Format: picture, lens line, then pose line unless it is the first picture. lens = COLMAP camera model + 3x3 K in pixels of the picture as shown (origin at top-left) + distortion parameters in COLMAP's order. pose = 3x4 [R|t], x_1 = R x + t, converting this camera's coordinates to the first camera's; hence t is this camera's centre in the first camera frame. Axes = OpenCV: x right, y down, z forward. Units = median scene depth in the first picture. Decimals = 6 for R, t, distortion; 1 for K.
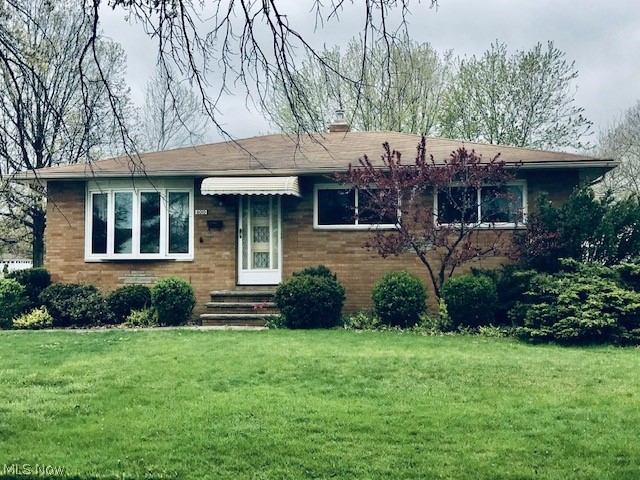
lens RADIAL K [[803.2, 0, 320.0], [0, 803.2, 240.0], [0, 0, 1]] dist [0.114418, -0.033459]
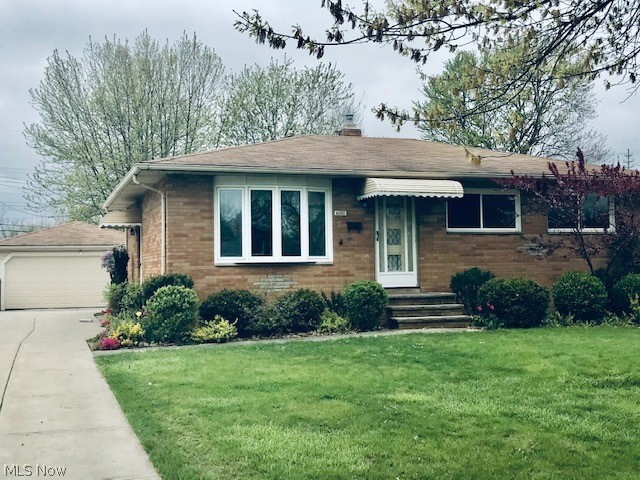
lens RADIAL K [[803.2, 0, 320.0], [0, 803.2, 240.0], [0, 0, 1]] dist [0.114418, -0.033459]
pose [[0.882722, 0.006483, 0.469850, -0.623166], [-0.003080, 0.999963, -0.008010, 0.005251], [-0.469885, 0.005623, 0.882710, 0.166388]]
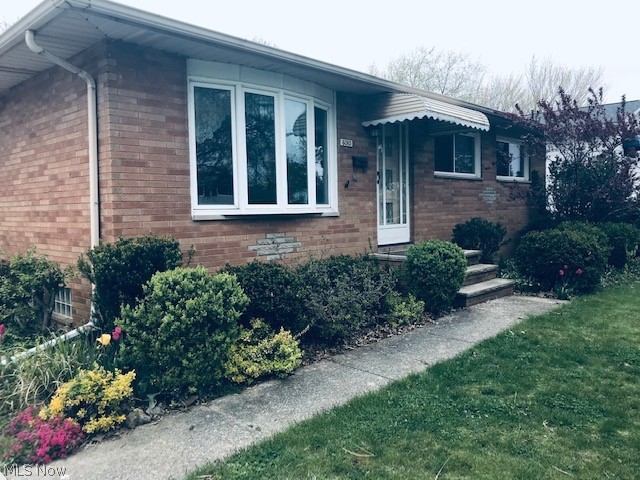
lens RADIAL K [[522.9, 0, 320.0], [0, 522.9, 240.0], [0, 0, 1]] dist [0.030481, -0.042065]
pose [[0.560757, -0.057195, 0.826003, -0.532333], [-0.012034, 0.996943, 0.077201, 0.013214], [-0.827893, -0.053231, 0.558355, 0.772472]]
